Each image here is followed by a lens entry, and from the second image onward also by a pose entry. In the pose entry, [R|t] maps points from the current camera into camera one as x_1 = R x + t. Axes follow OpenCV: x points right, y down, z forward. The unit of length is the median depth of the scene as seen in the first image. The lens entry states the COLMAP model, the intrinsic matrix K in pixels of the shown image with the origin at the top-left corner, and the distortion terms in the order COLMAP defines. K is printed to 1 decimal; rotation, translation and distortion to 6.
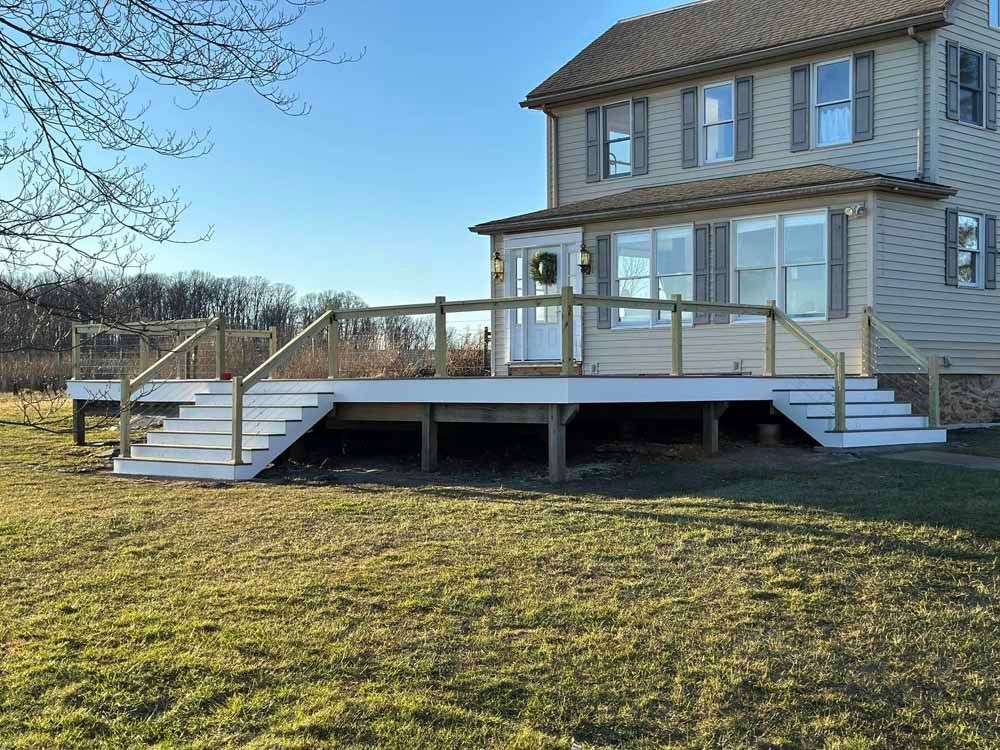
lens RADIAL K [[1377.9, 0, 500.0], [0, 1377.9, 375.0], [0, 0, 1]] dist [0.192836, -0.001455]
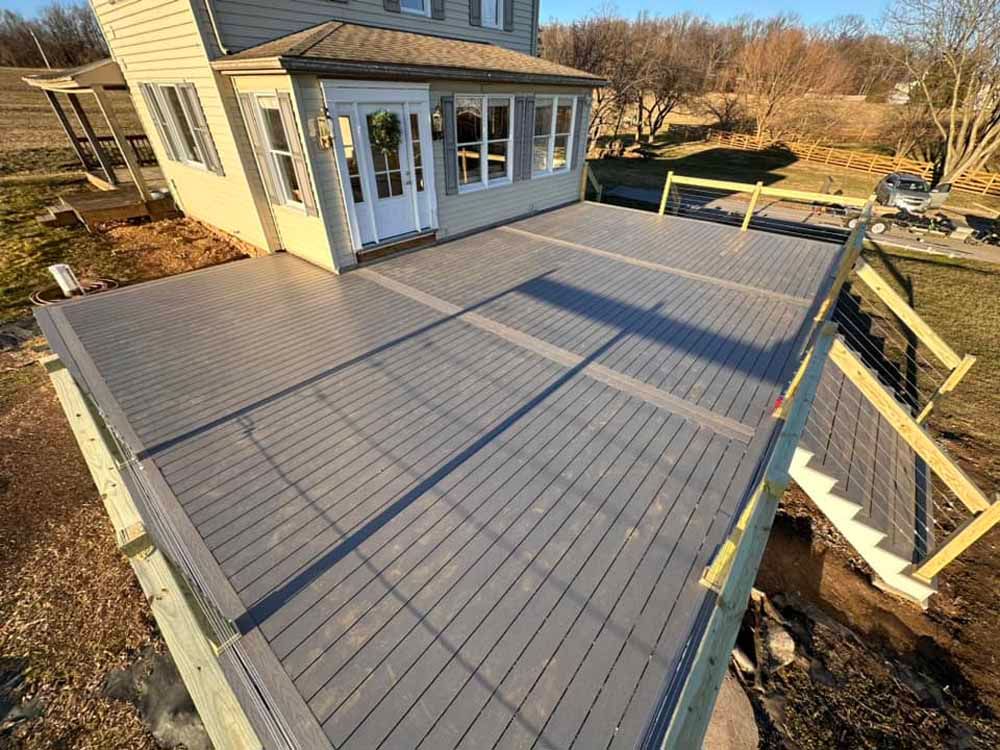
lens RADIAL K [[395.4, 0, 500.0], [0, 395.4, 375.0], [0, 0, 1]] dist [-0.000525, -0.000089]
pose [[-0.065320, -0.571776, 0.817805, -0.281513], [-0.019247, 0.820125, 0.571861, -0.098780], [-0.997679, 0.021614, -0.064575, 0.972345]]
